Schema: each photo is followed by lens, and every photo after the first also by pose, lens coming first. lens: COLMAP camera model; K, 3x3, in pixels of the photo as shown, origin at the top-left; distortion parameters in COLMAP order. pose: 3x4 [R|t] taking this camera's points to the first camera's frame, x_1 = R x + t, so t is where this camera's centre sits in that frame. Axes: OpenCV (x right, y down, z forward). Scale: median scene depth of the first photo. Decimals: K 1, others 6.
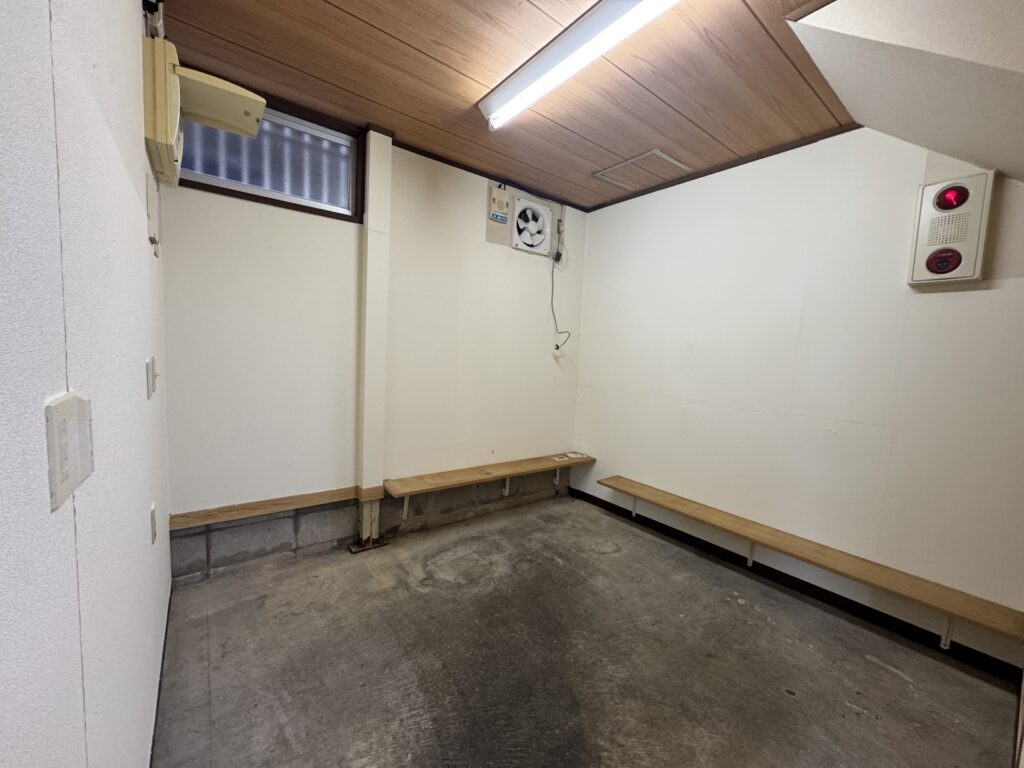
lens RADIAL K [[408.2, 0, 510.2], [0, 408.2, 387.9], [0, 0, 1]] dist [-0.002039, -0.000215]
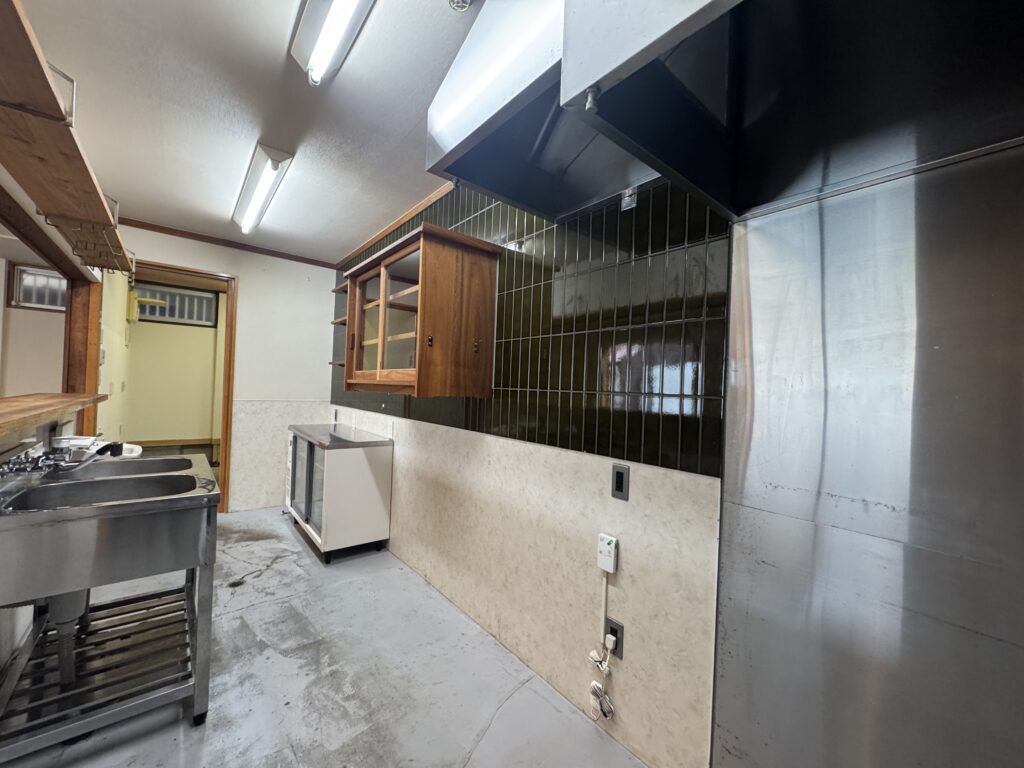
lens RADIAL K [[408.2, 0, 510.2], [0, 408.2, 387.9], [0, 0, 1]] dist [-0.002039, -0.000215]
pose [[0.999485, -0.006176, 0.031500, 1.734126], [0.009101, 0.995572, -0.093563, 0.261539], [-0.030782, 0.093802, 0.995115, -1.920325]]
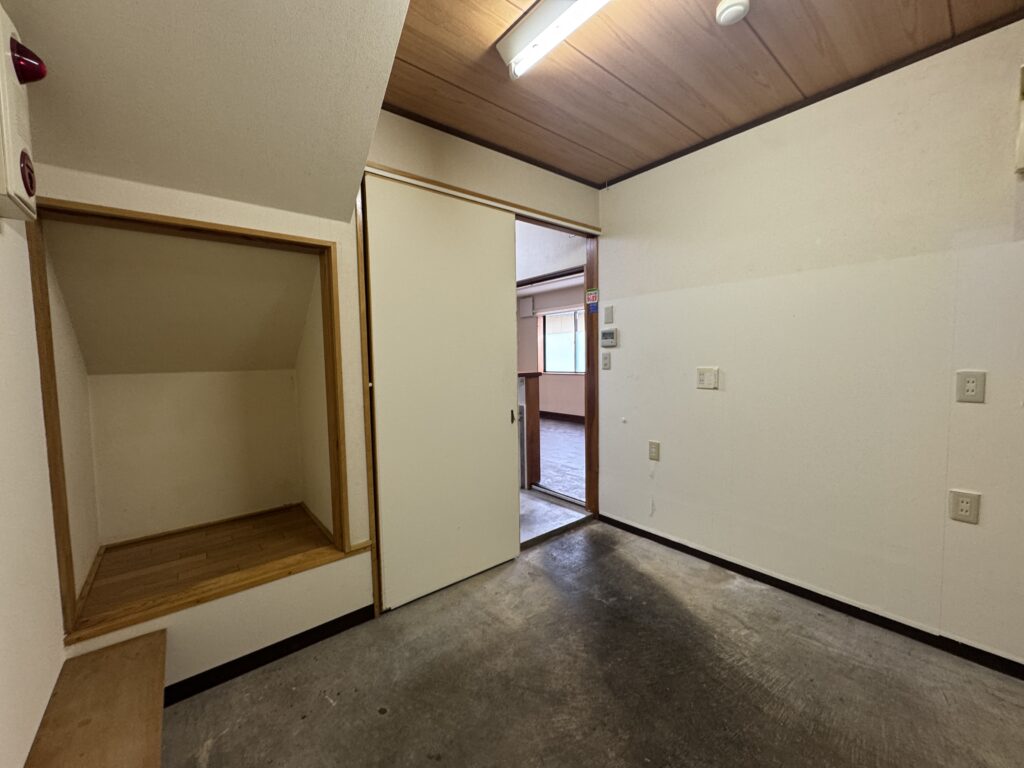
lens RADIAL K [[408.2, 0, 510.2], [0, 408.2, 387.9], [0, 0, 1]] dist [-0.002039, -0.000215]
pose [[-0.998940, -0.025375, -0.038417, 0.400103], [-0.031515, 0.985154, 0.168754, -0.133495], [0.033565, 0.169786, -0.984909, 1.604100]]
